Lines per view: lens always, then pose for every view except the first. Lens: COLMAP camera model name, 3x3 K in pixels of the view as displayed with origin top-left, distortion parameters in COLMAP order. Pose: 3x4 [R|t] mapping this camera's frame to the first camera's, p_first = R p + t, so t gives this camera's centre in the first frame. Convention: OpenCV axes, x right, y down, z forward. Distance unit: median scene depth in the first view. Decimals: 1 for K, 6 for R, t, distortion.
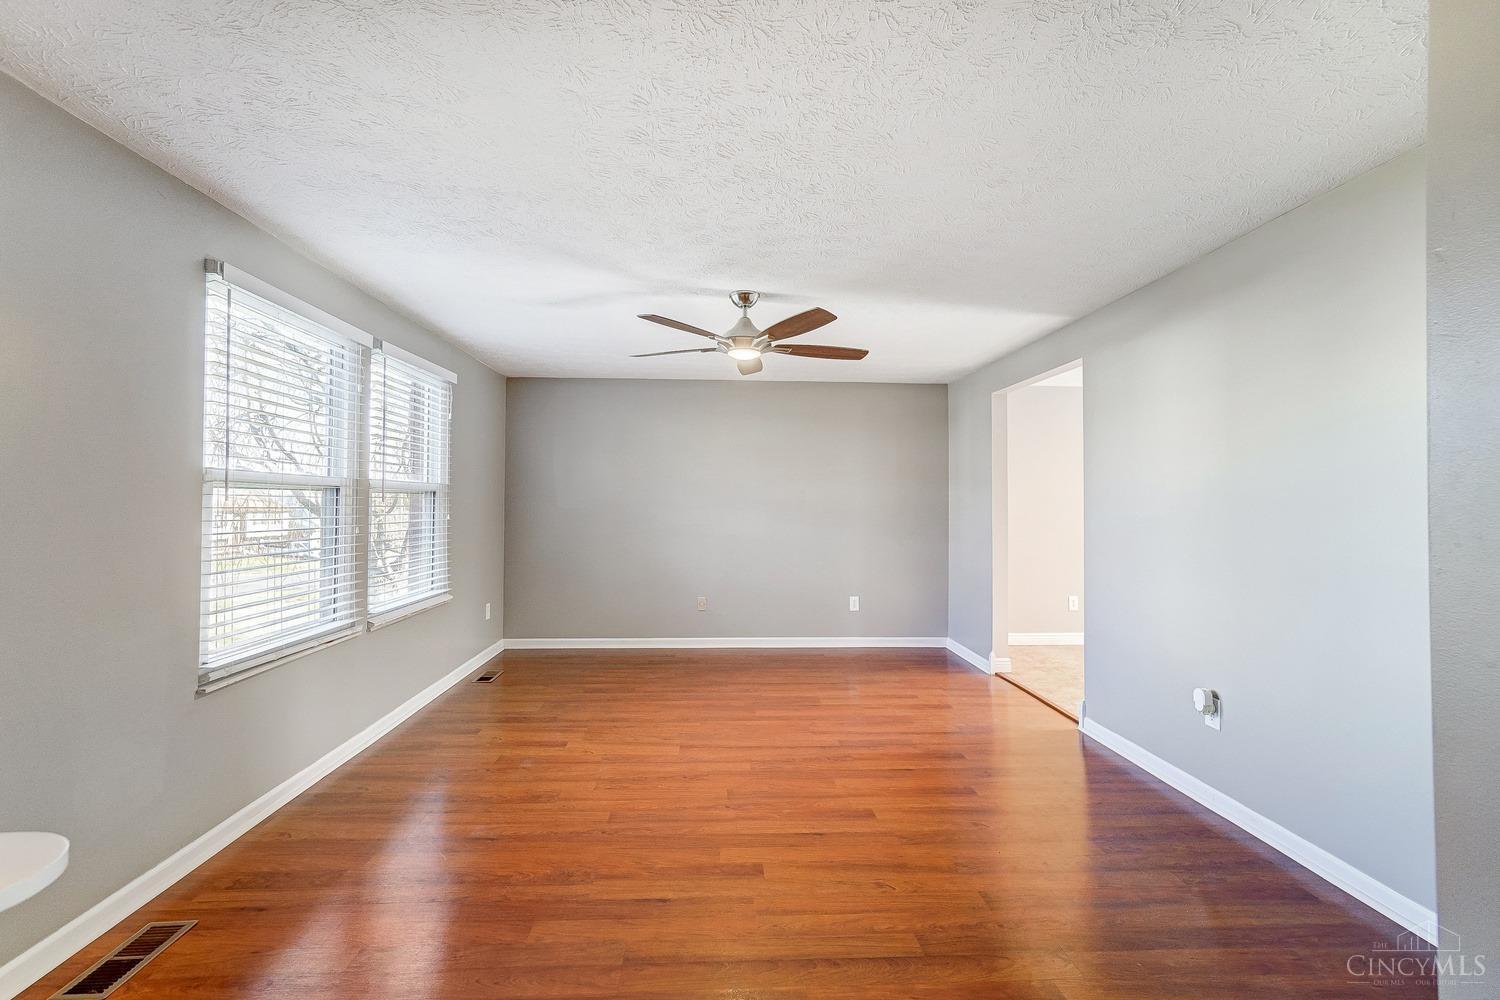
lens RADIAL K [[653.4, 0, 750.6], [0, 653.4, 500.9], [0, 0, 1]] dist [0.002413, 0.000856]
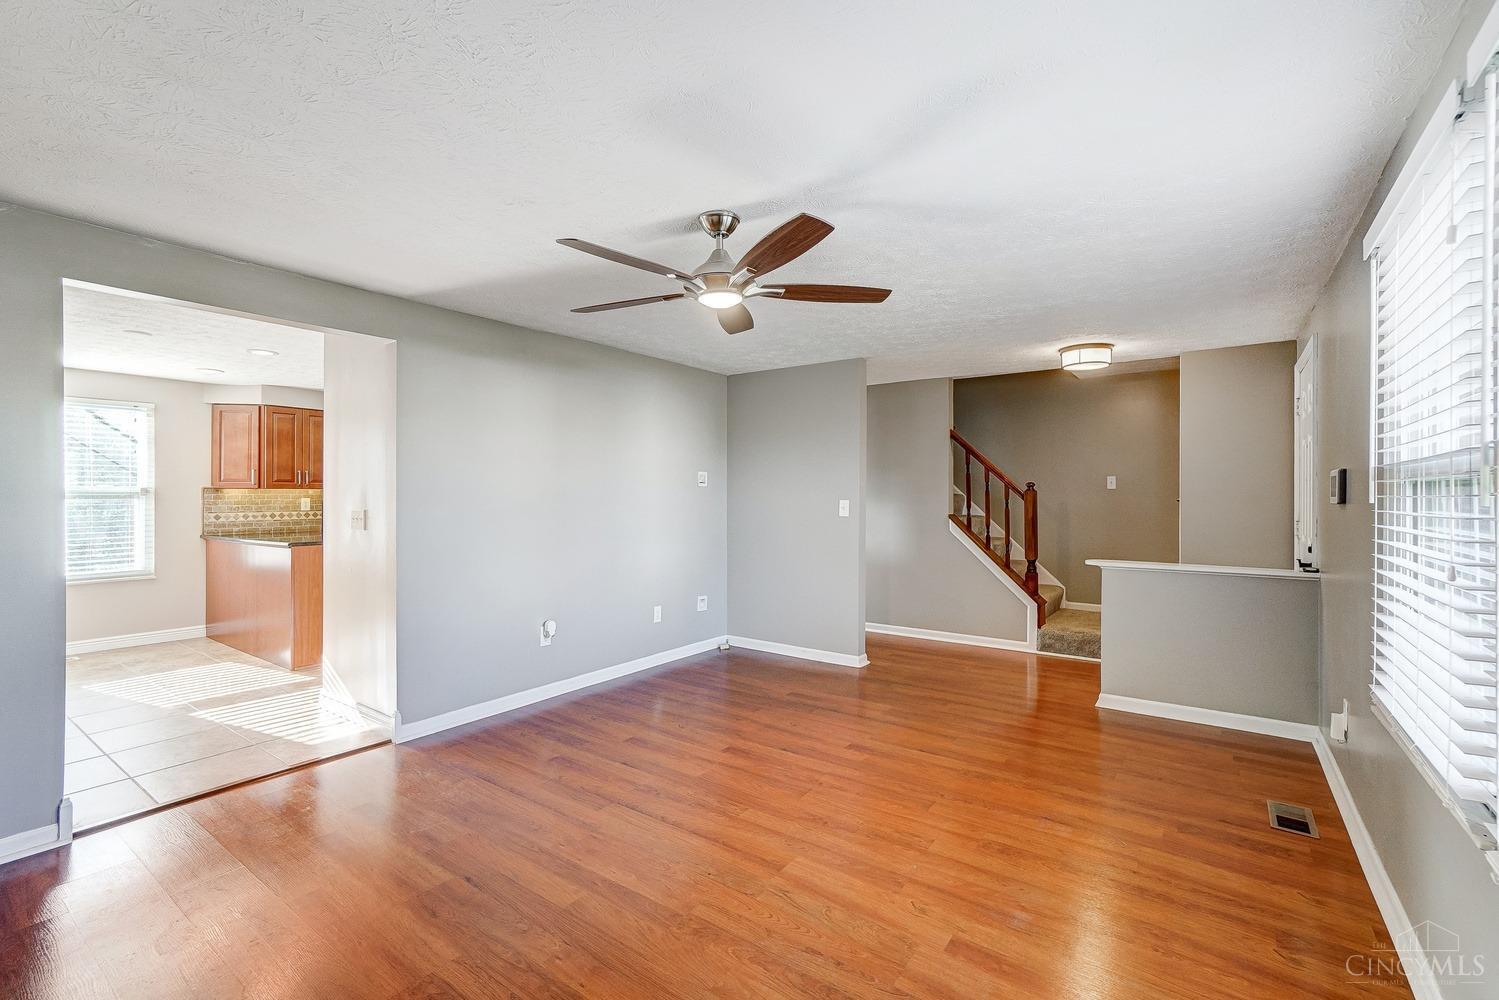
lens RADIAL K [[653.0, 0, 750.1], [0, 653.0, 497.0], [0, 0, 1]] dist [0.002413, 0.000856]
pose [[-0.775855, -0.008213, 0.630858, -0.563024], [-0.011077, 0.999938, -0.000606, 0.002978], [-0.630814, -0.007459, -0.775898, 1.745441]]
